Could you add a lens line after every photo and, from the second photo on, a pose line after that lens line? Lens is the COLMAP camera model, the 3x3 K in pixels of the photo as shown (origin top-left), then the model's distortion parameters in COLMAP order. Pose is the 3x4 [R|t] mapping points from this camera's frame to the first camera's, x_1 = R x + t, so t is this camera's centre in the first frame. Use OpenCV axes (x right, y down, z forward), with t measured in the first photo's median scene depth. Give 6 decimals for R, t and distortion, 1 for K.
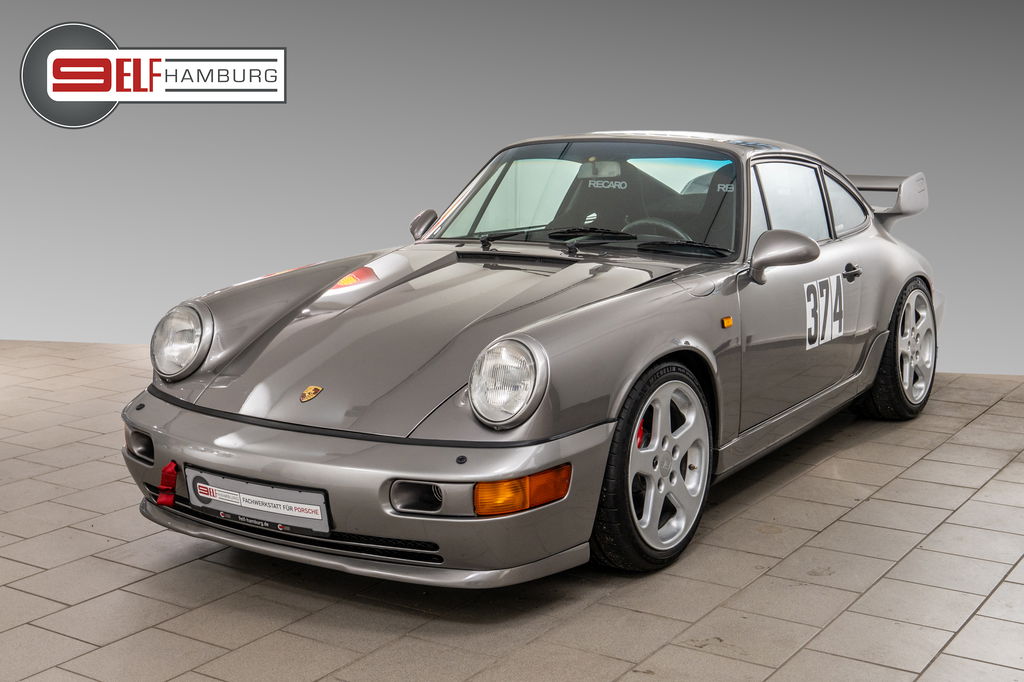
lens RADIAL K [[1348.3, 0, 512.0], [0, 1348.3, 341.0], [0, 0, 1]] dist [0.059563, -0.000662]
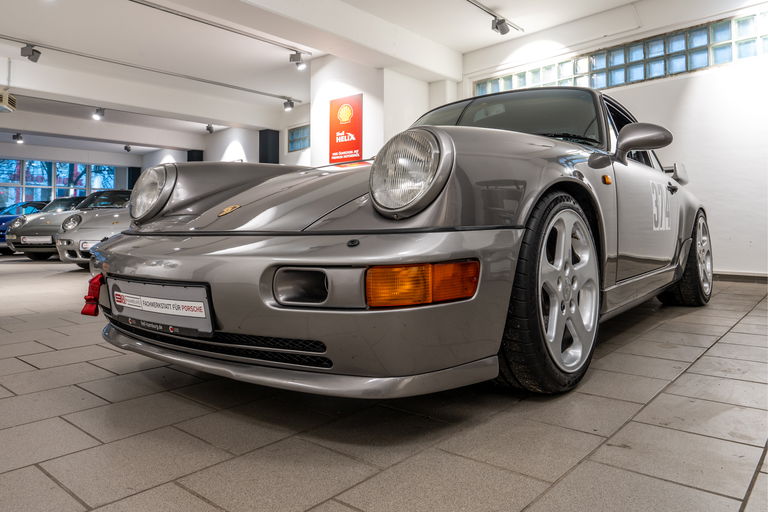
lens RADIAL K [[545.0, 0, 409.0], [0, 545.0, 229.8], [0, 0, 1]] dist [-0.008871, -0.003924]
pose [[0.997976, 0.002178, -0.063551, 0.019546], [-0.012947, 0.985438, -0.169540, 0.131930], [0.062256, 0.170019, 0.983472, 0.626060]]
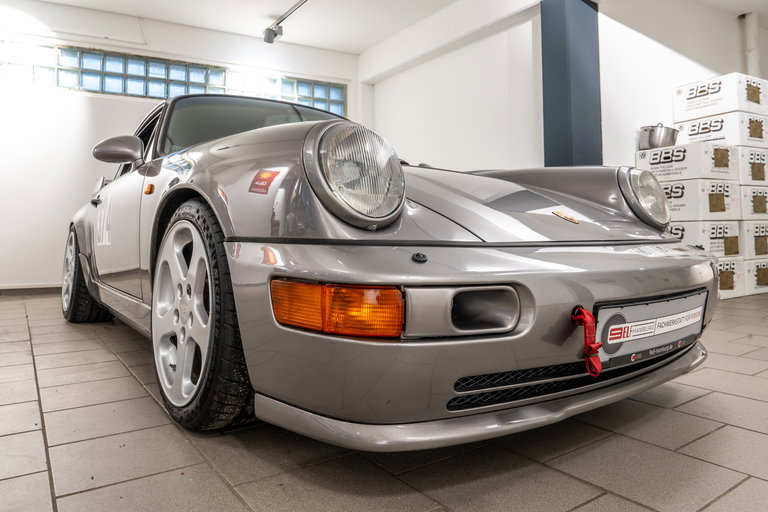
lens RADIAL K [[513.2, 0, 384.0], [0, 513.2, 238.5], [0, 0, 1]] dist [-0.006219, -0.003135]
pose [[0.338436, 0.005328, 0.940974, -0.555190], [0.171722, 0.982842, -0.067327, 0.059302], [-0.925188, 0.184372, 0.331715, 1.060576]]
